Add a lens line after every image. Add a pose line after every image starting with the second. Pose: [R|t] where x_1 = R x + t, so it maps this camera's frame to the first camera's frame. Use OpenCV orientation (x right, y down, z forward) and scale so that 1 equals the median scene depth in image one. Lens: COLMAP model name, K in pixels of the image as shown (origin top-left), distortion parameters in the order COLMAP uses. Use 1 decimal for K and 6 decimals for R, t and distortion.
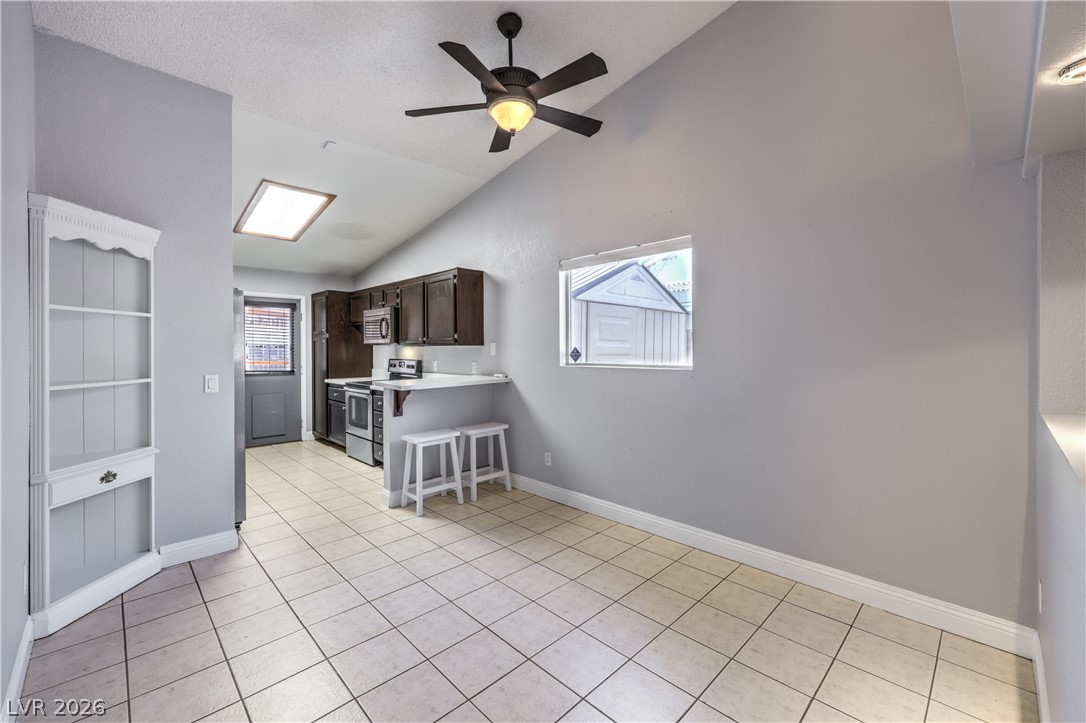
lens RADIAL K [[448.0, 0, 543.0], [0, 448.0, 355.8], [0, 0, 1]] dist [-0.000863, 0.000042]
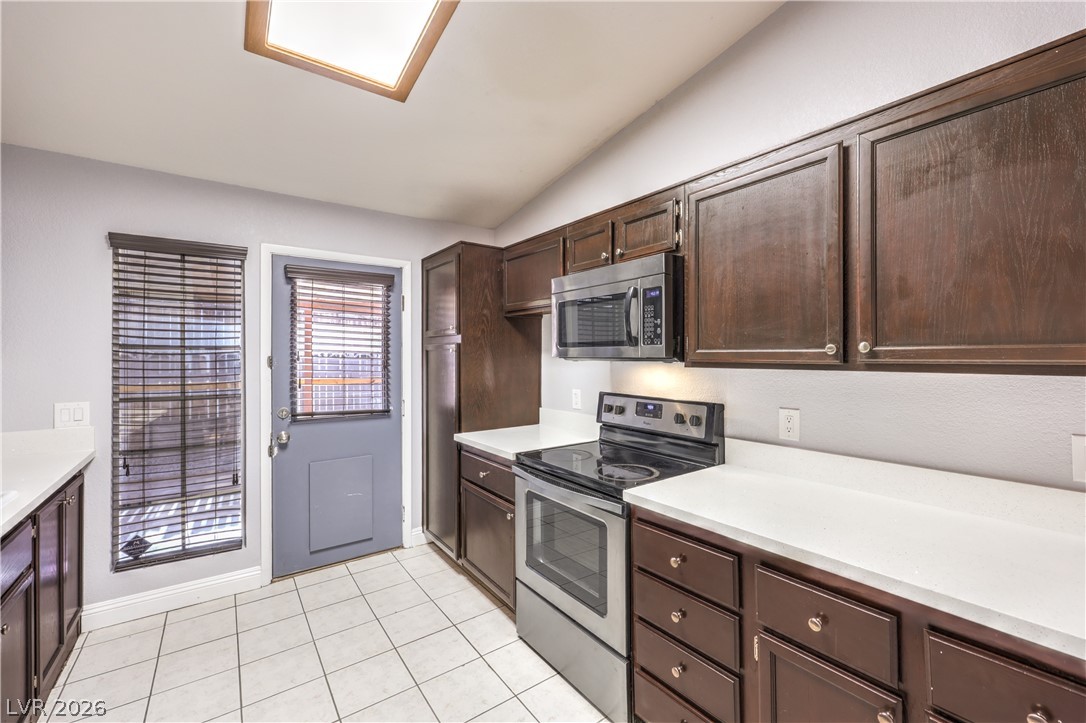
lens RADIAL K [[448.0, 0, 543.0], [0, 448.0, 355.8], [0, 0, 1]] dist [-0.000863, 0.000042]
pose [[0.988631, -0.000353, -0.150359, -0.356312], [-0.001727, 0.999905, -0.013704, -0.023546], [0.150350, 0.013808, 0.988536, 0.607206]]
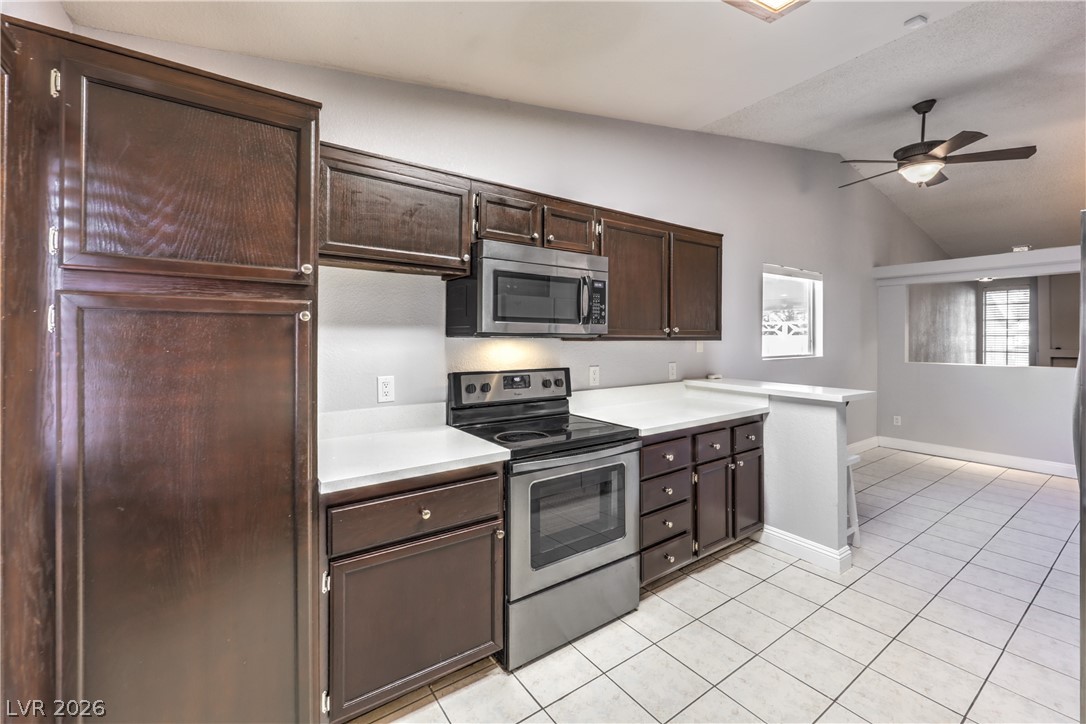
lens RADIAL K [[445.9, 0, 547.4], [0, 445.9, 341.0], [0, 0, 1]] dist [-0.002350, -0.000178]
pose [[0.168993, 0.003036, 0.985613, -0.759277], [0.015415, 0.999865, -0.005723, -0.017944], [-0.985497, 0.016161, 0.168923, 0.920206]]
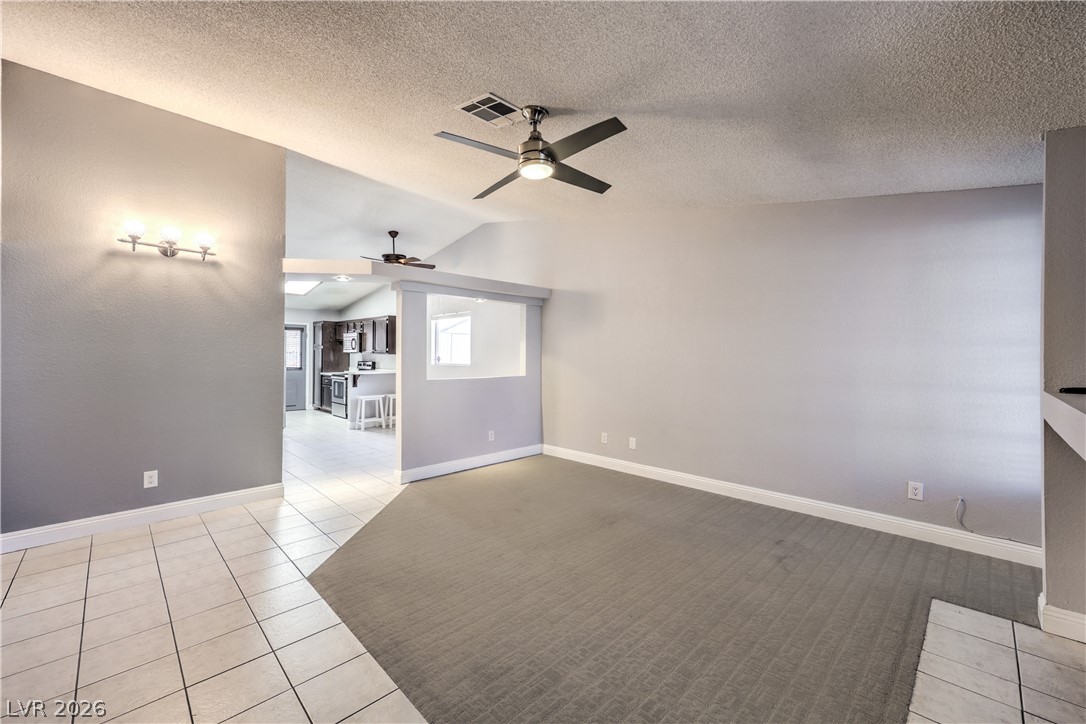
lens RADIAL K [[438.4, 0, 543.0], [0, 438.4, 362.0], [0, 0, 1]] dist [0.000775, 0.000015]
pose [[0.999791, 0.012945, 0.015824, 0.371562], [-0.012905, 0.999913, -0.002639, 0.005719], [-0.015856, 0.002435, 0.999871, -0.761903]]
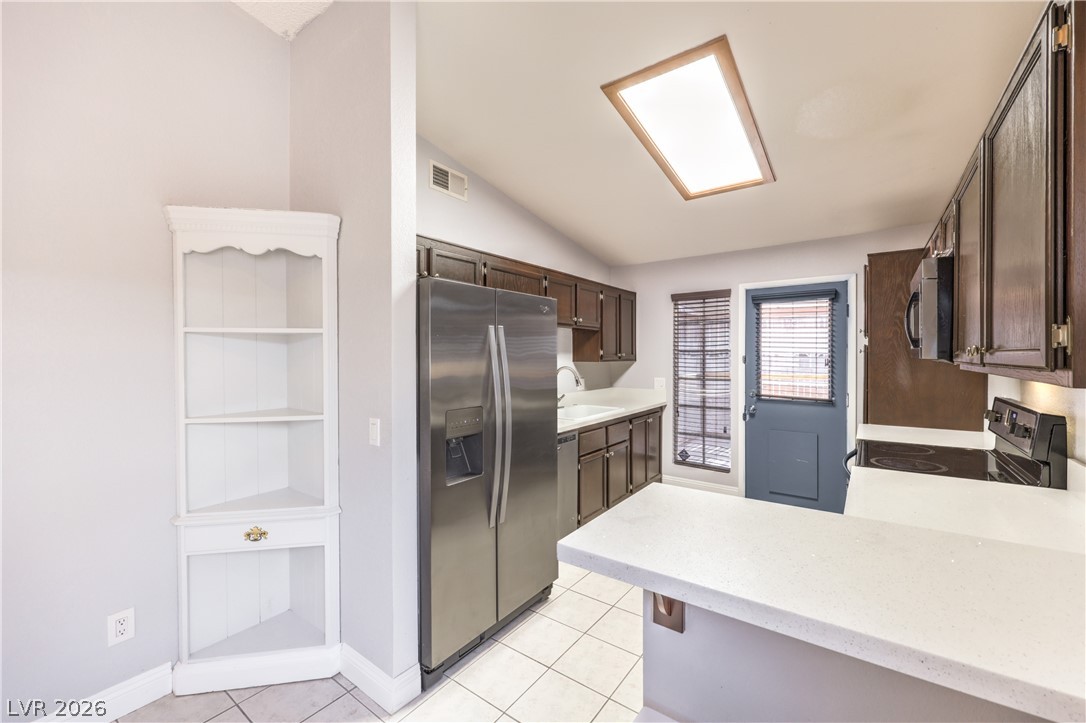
lens RADIAL K [[435.5, 0, 560.0], [0, 435.5, 360.9], [0, 0, 1]] dist [0.000984, 0.000148]
pose [[0.177175, 0.014335, -0.984075, -0.043490], [-0.012397, 0.999847, 0.012333, -0.026081], [0.984101, 0.010015, 0.177326, 0.606113]]
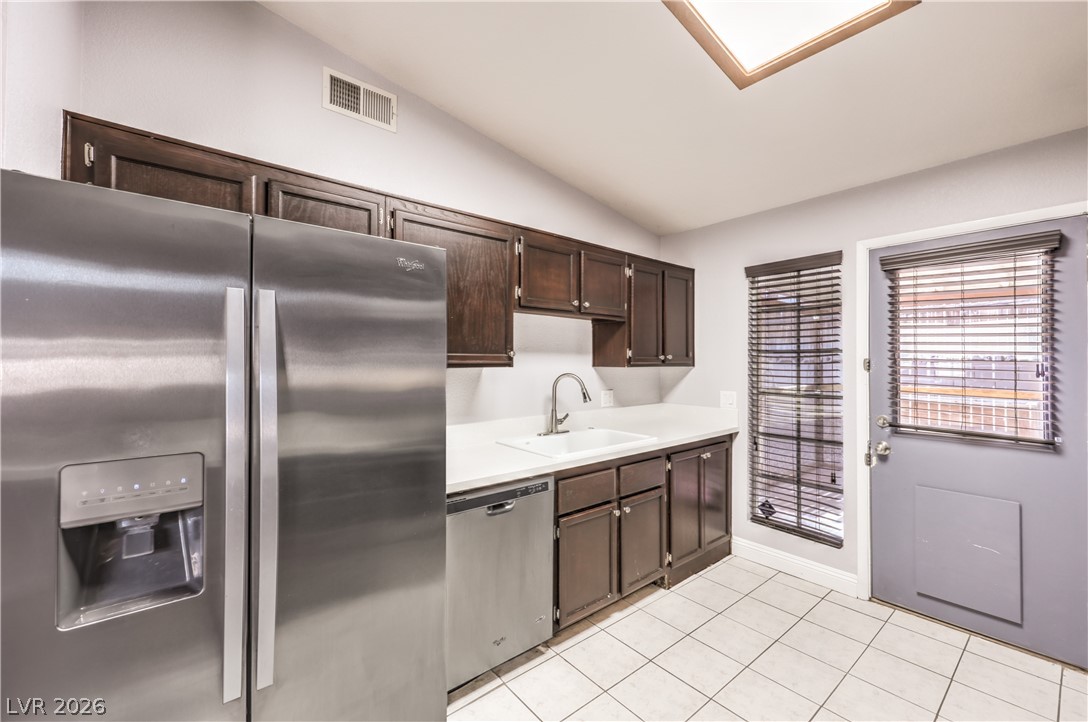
lens RADIAL K [[441.4, 0, 557.0], [0, 441.4, 360.2], [0, 0, 1]] dist [-0.000153, 0.000338]
pose [[-0.074068, -0.003251, -0.997248, -0.245579], [-0.015842, 0.999872, -0.002083, -0.021624], [0.997127, 0.015644, -0.074110, 0.765096]]
